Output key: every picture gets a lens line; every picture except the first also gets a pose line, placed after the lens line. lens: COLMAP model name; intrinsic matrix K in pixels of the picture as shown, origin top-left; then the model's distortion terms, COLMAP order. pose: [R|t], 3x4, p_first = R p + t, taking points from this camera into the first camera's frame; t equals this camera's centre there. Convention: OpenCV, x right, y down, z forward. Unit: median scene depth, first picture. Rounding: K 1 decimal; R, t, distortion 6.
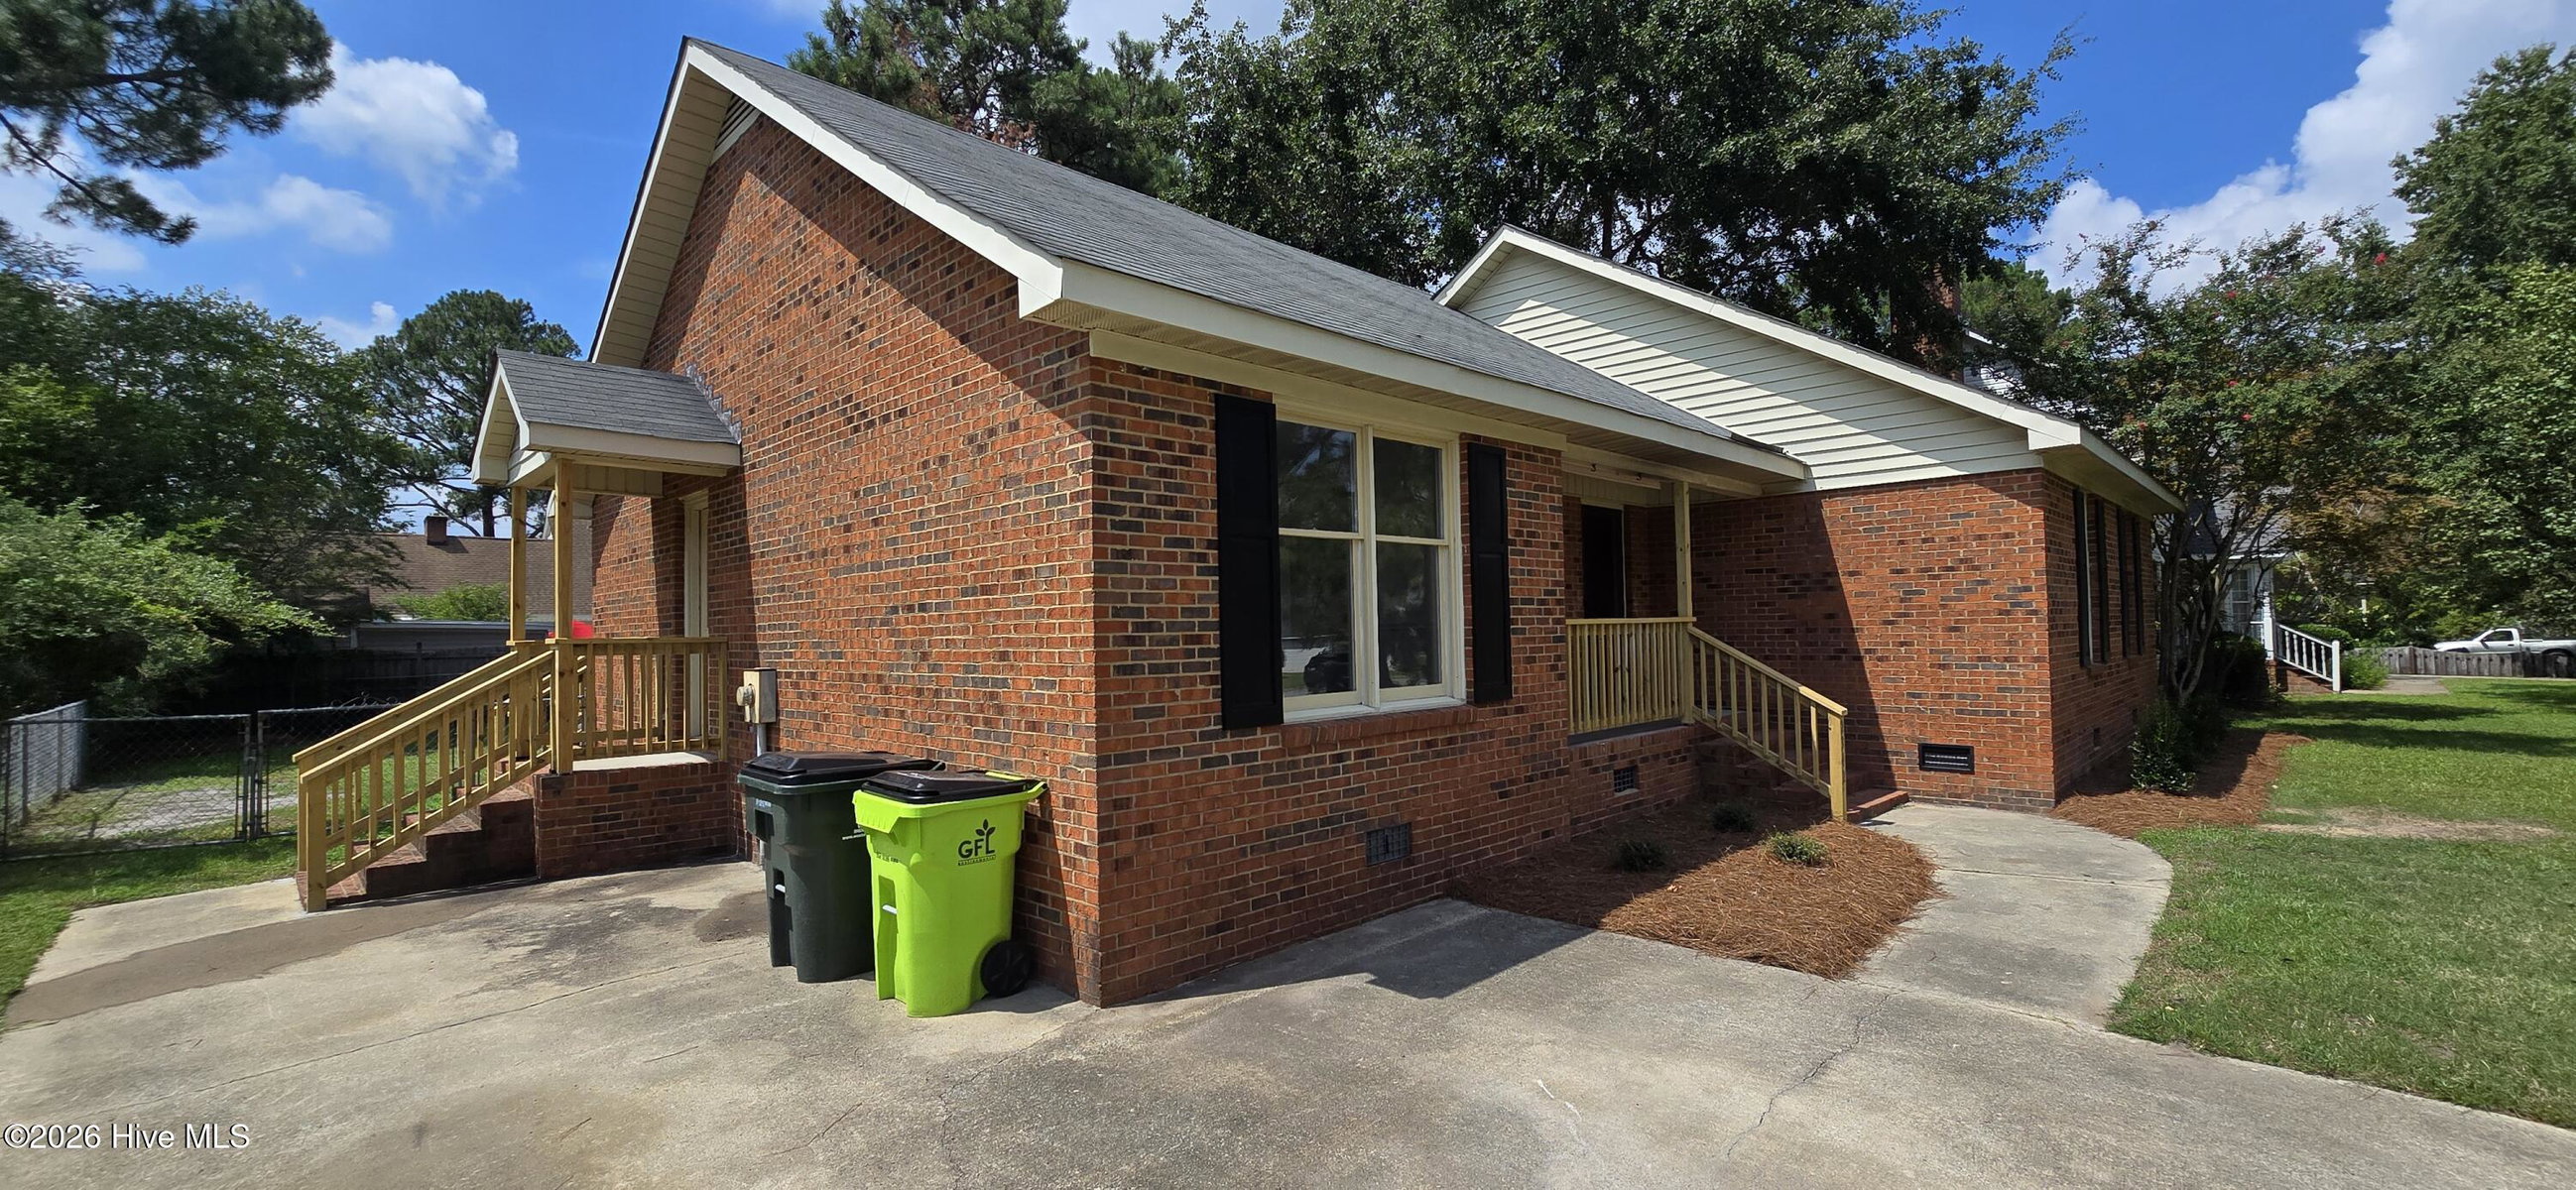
lens RADIAL K [[1064.1, 0, 1288.0], [0, 1064.1, 595.0], [0, 0, 1]] dist [-0.017011, 0.004615]
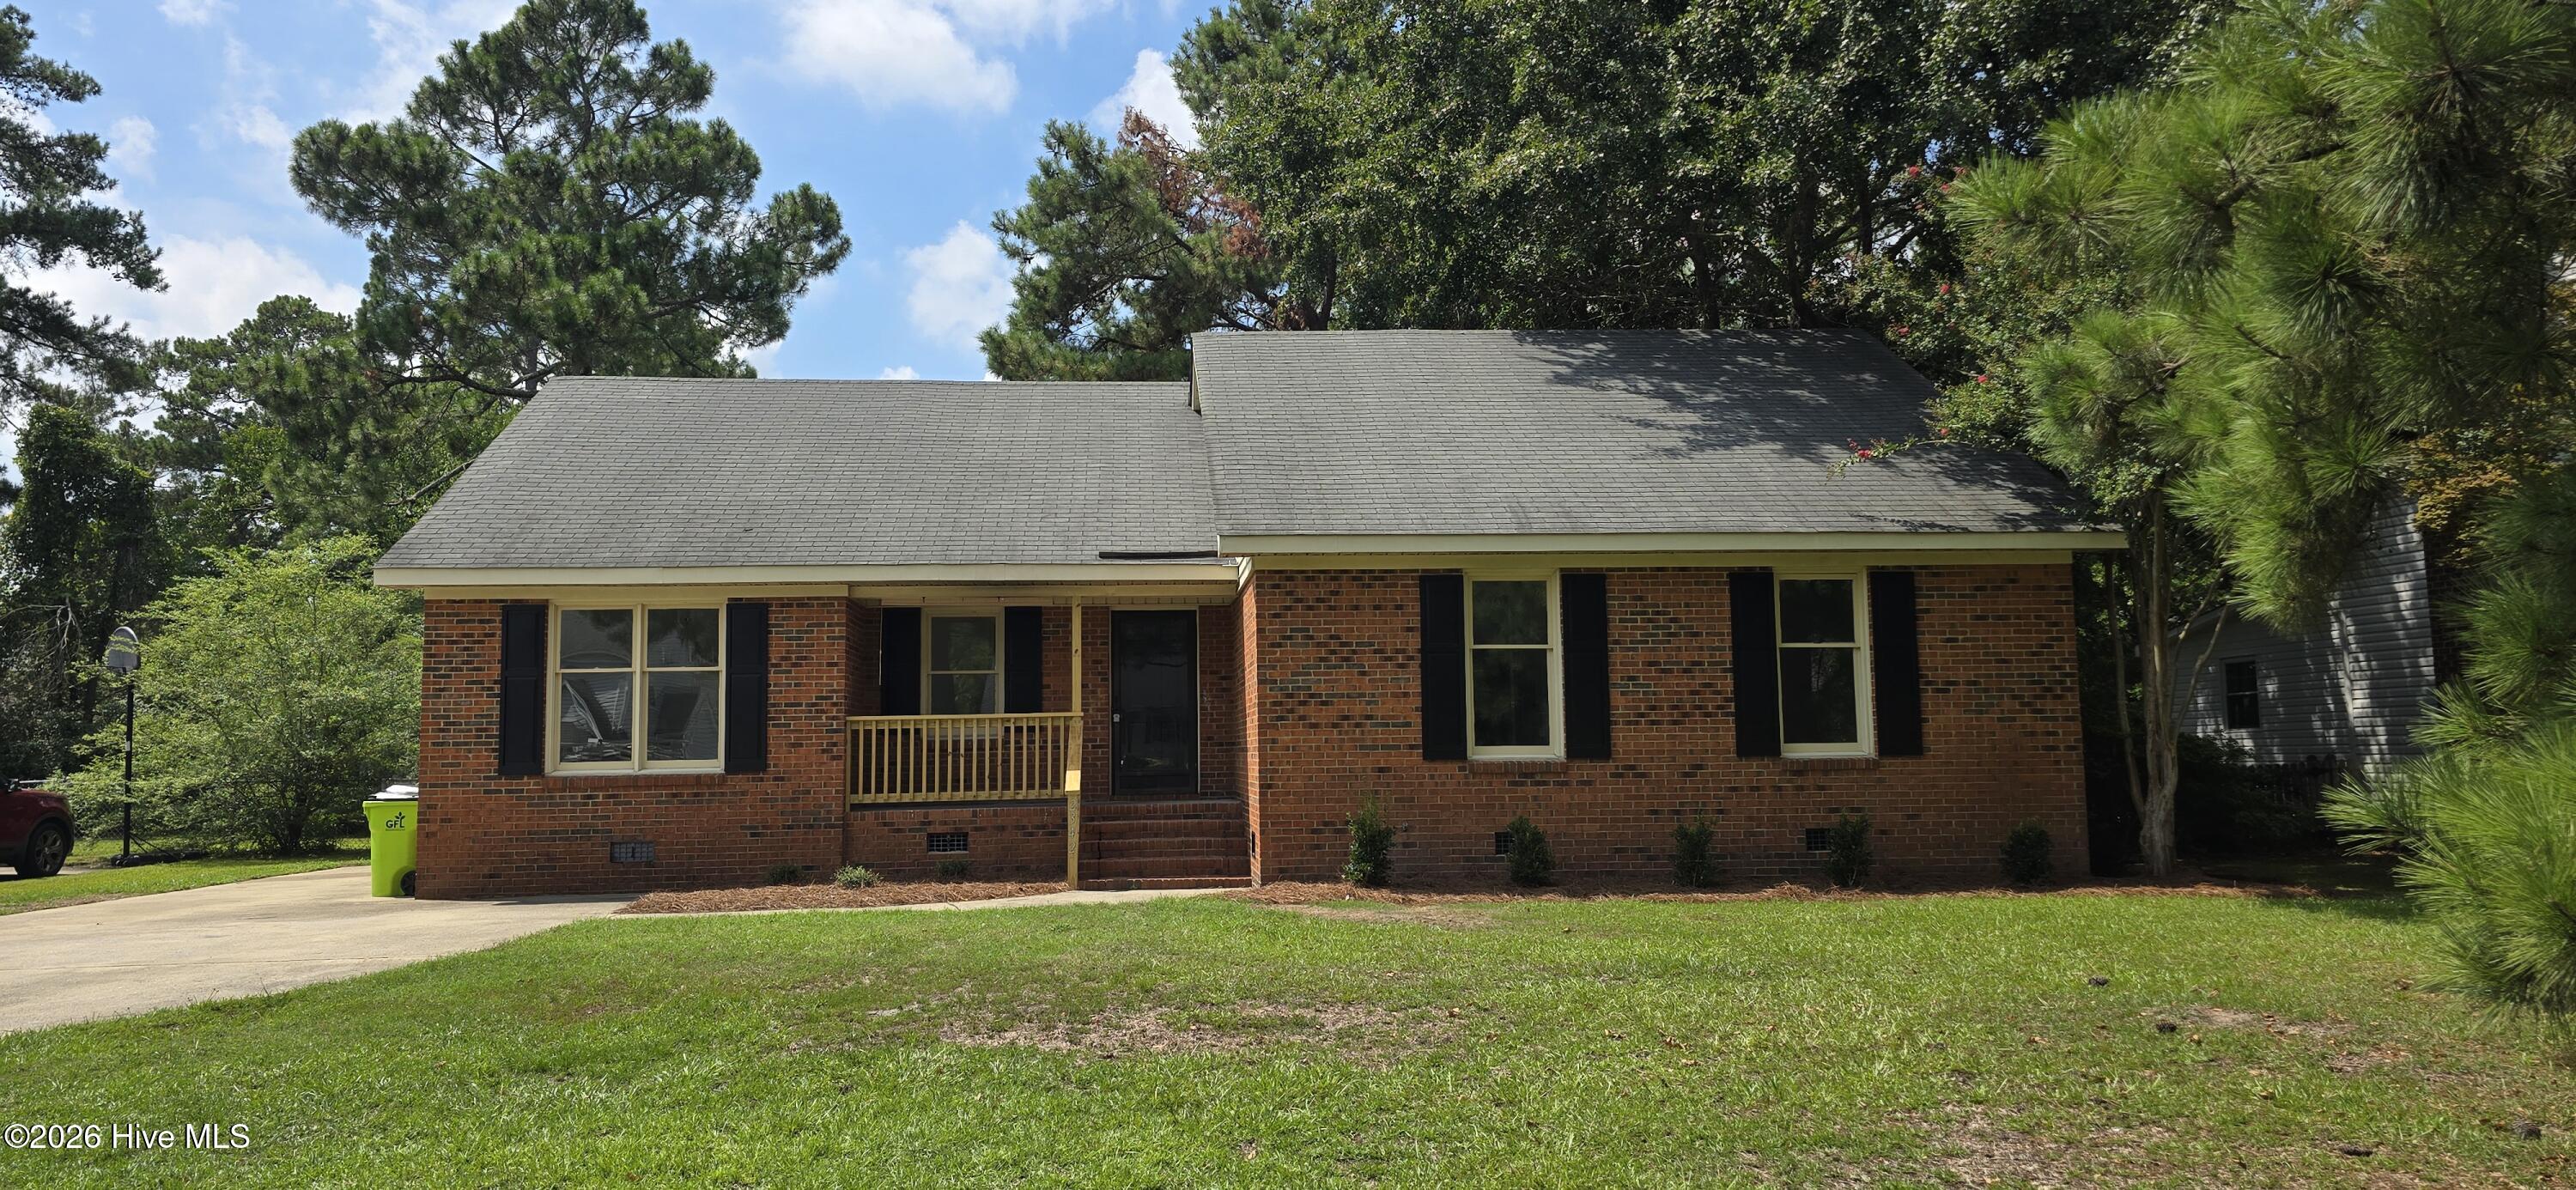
lens RADIAL K [[1706.5, 0, 1253.6], [0, 1706.5, 590.9], [0, 0, 1]] dist [0.043614, -0.002150]
pose [[0.755535, -0.056171, -0.652696, 1.601310], [0.021973, 0.997930, -0.060447, 0.004176], [0.654740, 0.031328, 0.755205, -0.262086]]
